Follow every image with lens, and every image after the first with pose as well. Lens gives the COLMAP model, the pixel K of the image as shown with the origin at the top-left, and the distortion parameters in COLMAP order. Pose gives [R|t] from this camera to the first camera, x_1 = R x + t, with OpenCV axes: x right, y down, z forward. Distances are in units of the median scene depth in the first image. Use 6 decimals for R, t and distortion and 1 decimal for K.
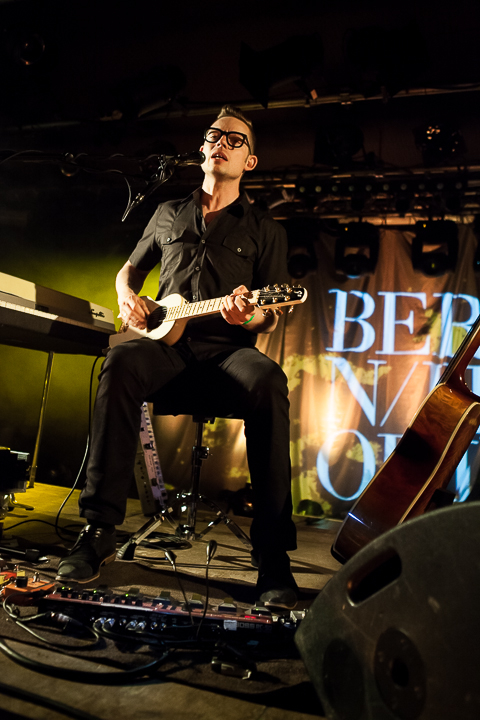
lens RADIAL K [[671.8, 0, 213.2], [0, 671.8, 327.1], [0, 0, 1]] dist [-0.090472, 0.110725]
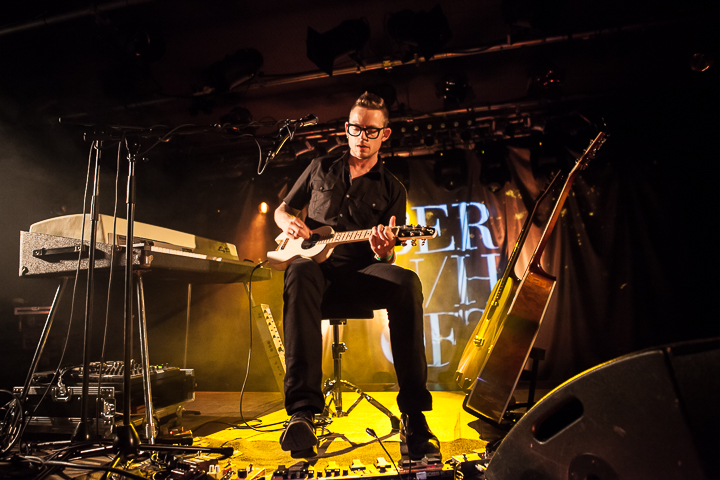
lens RADIAL K [[521.2, 0, 342.3], [0, 521.2, 238.2], [0, 0, 1]] dist [-0.091393, 0.052377]
pose [[0.981284, -0.116693, 0.153181, -0.065877], [0.118310, 0.992976, -0.001452, -0.008735], [-0.151936, 0.019548, 0.988197, 0.007043]]
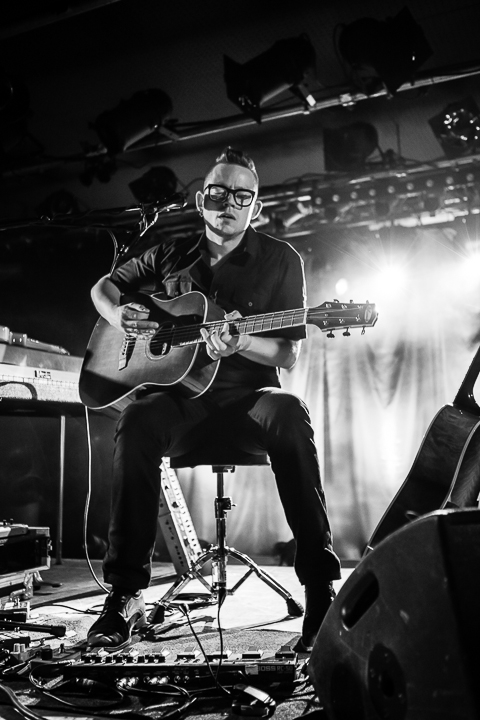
lens RADIAL K [[781.0, 0, 240.0], [0, 781.0, 360.0], [0, 0, 1]] dist [-0.027073, 0.007514]
pose [[0.991586, -0.126714, -0.026468, 0.028939], [0.126736, 0.991936, -0.000846, -0.006047], [0.026362, -0.002516, 0.999649, -0.054286]]
